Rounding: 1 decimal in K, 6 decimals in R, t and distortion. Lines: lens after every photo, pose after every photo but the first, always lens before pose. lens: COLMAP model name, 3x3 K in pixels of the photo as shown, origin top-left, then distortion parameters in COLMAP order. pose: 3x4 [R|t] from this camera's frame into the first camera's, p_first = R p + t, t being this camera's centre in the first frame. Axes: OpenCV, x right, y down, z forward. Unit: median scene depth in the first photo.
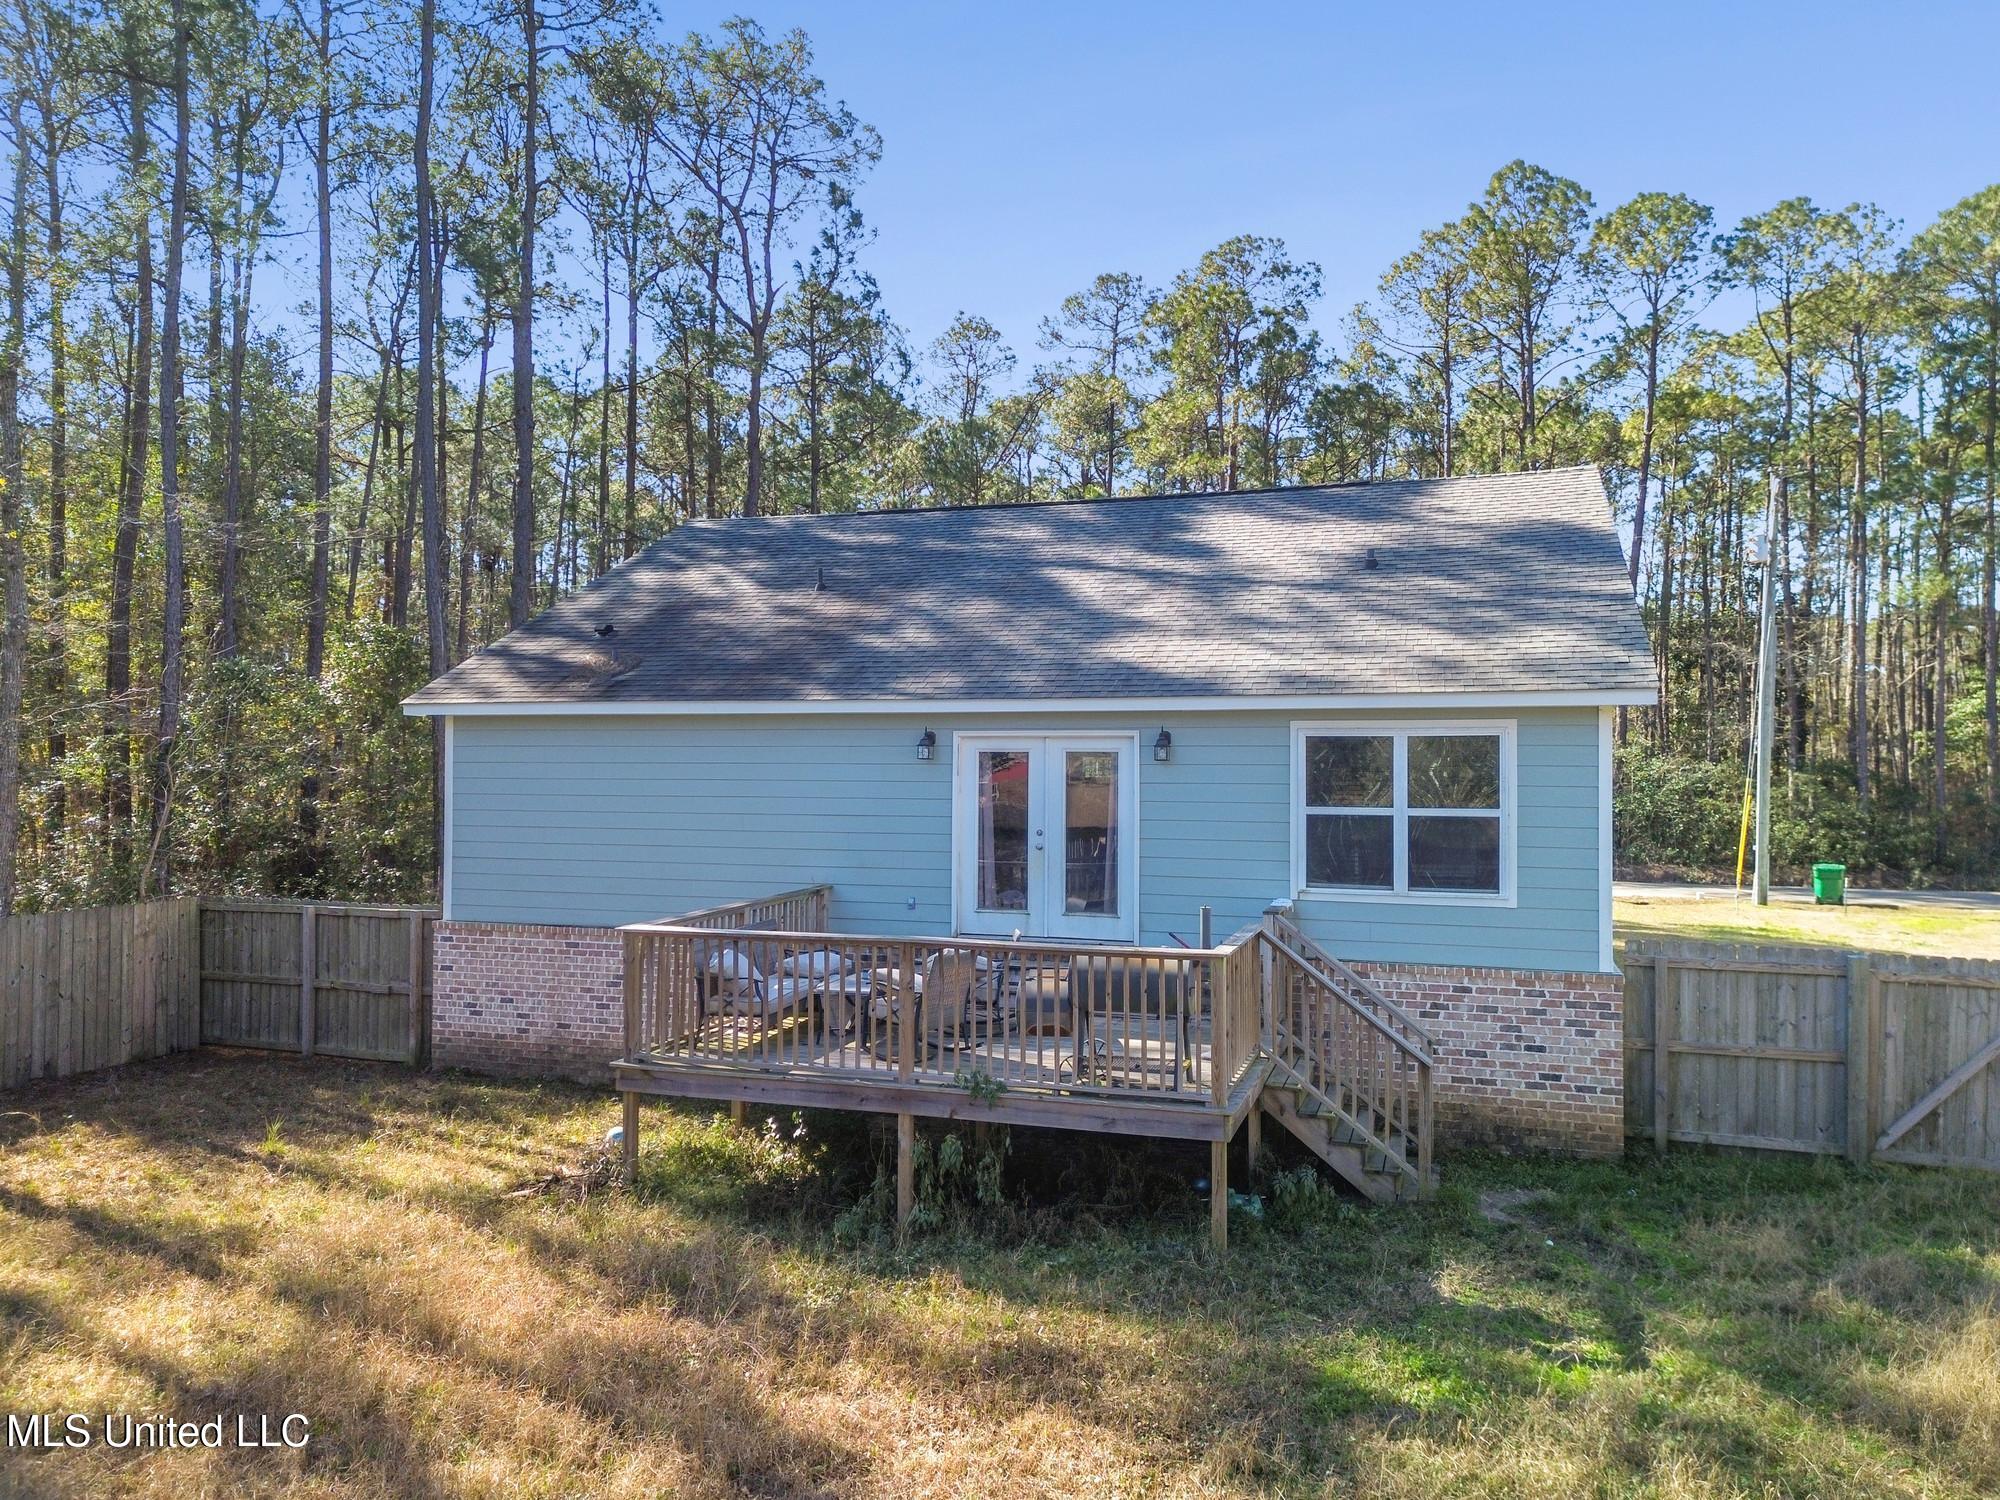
lens RADIAL K [[1411.9, 0, 1005.7], [0, 1411.9, 757.5], [0, 0, 1]] dist [0.069225, -0.072060]
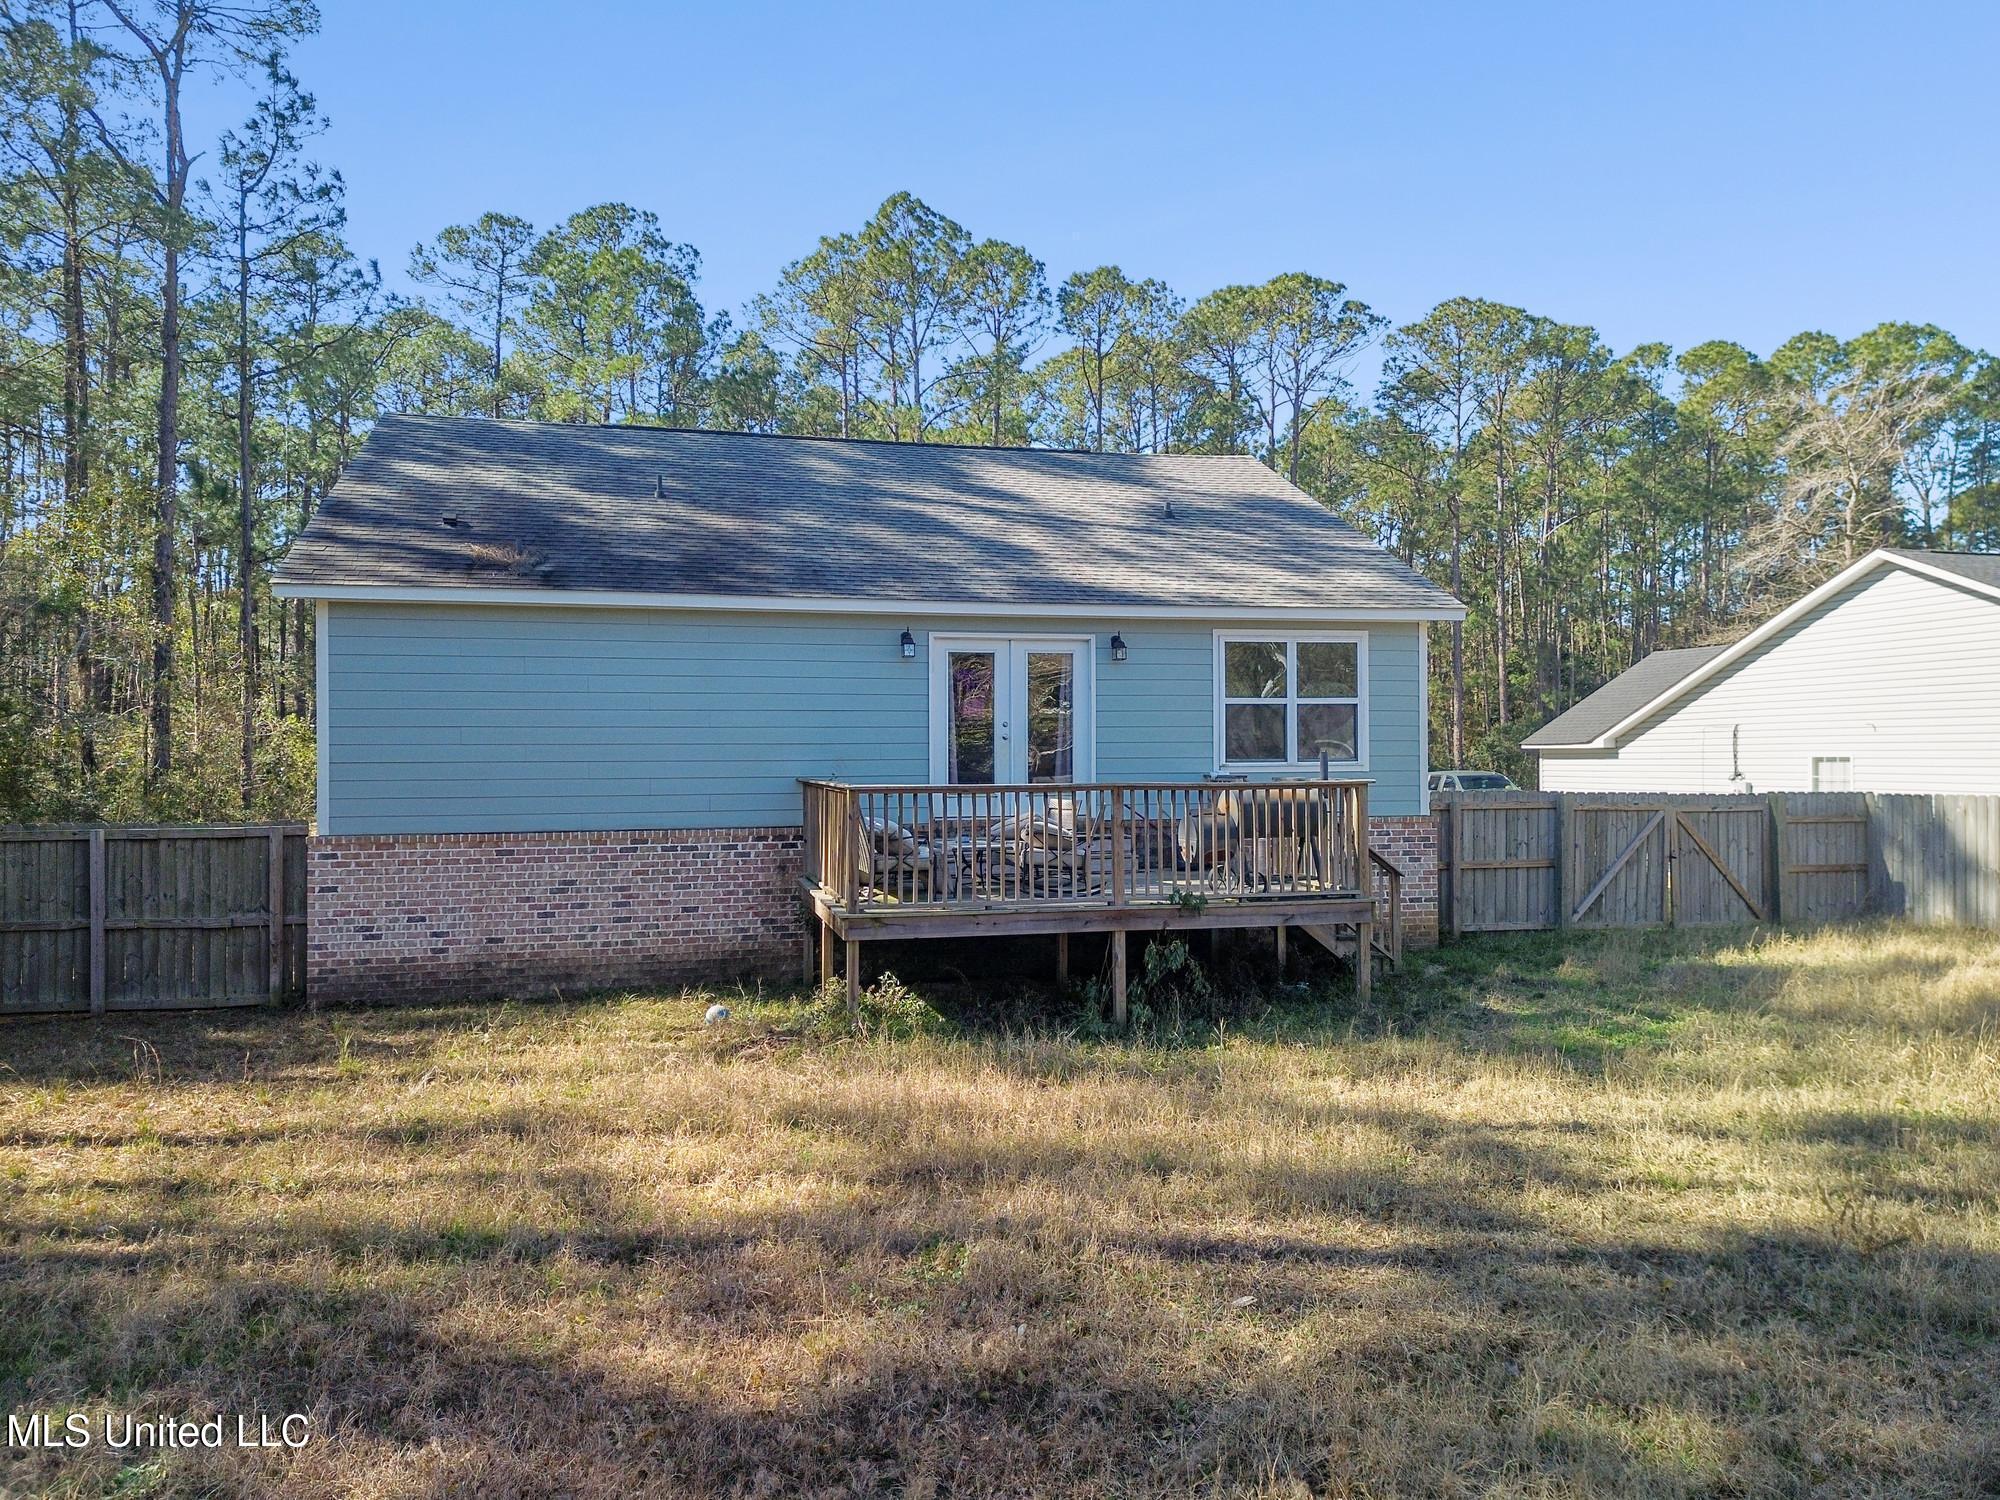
lens RADIAL K [[1407.1, 0, 998.4], [0, 1407.1, 745.4], [0, 0, 1]] dist [0.095427, -0.069404]
pose [[0.848869, -0.004933, 0.528580, -0.544585], [0.006718, 0.999976, -0.001457, 0.068098], [-0.528560, 0.004788, 0.848882, 0.040756]]
